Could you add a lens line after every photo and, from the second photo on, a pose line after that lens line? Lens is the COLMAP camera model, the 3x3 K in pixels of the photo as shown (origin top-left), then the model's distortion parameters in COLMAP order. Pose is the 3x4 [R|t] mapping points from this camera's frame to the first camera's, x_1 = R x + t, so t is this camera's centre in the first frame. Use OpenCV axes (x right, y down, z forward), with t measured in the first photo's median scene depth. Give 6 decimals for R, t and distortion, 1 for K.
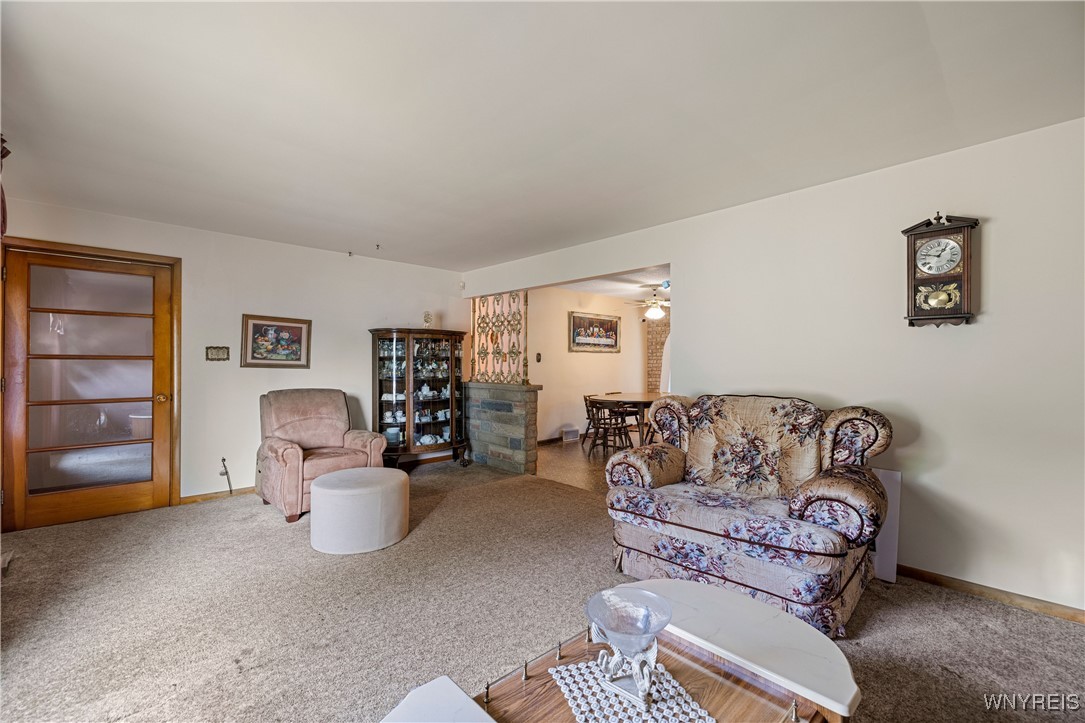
lens RADIAL K [[460.4, 0, 542.6], [0, 460.4, 363.4], [0, 0, 1]] dist [-0.000658, -0.000782]
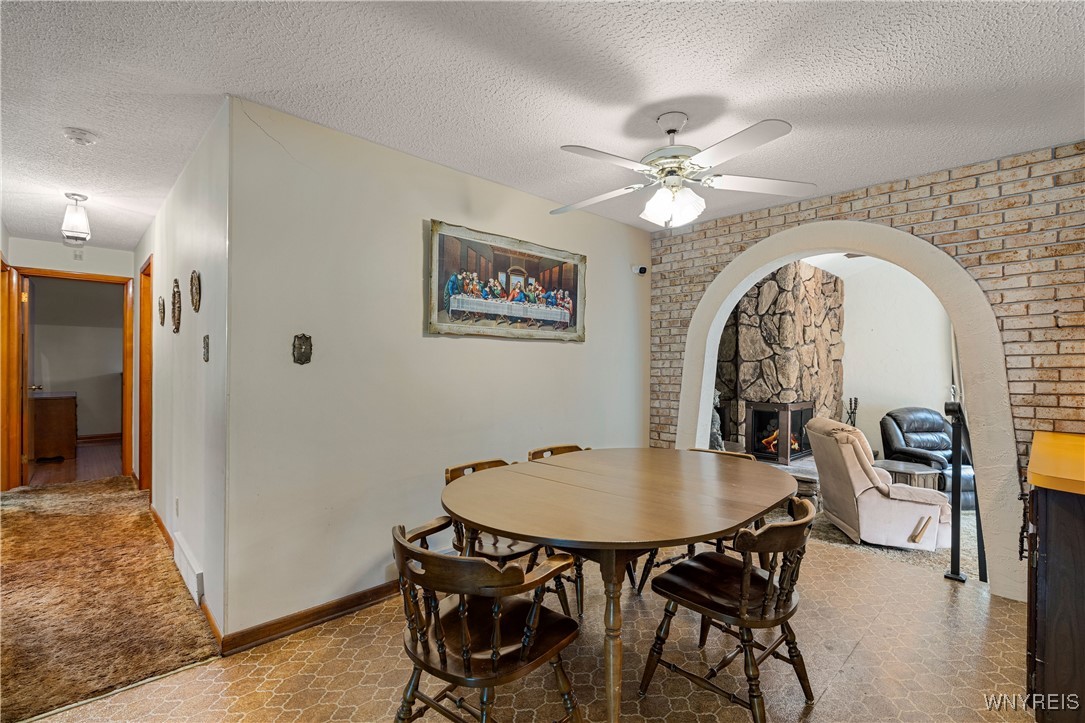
lens RADIAL K [[496.8, 0, 541.4], [0, 496.8, 366.6], [0, 0, 1]] dist [-0.007941, 0.000619]
pose [[0.999968, 0.007763, -0.002044, 0.137222], [-0.007752, 0.999956, 0.005311, -0.003229], [0.002085, -0.005295, 0.999984, 0.576660]]
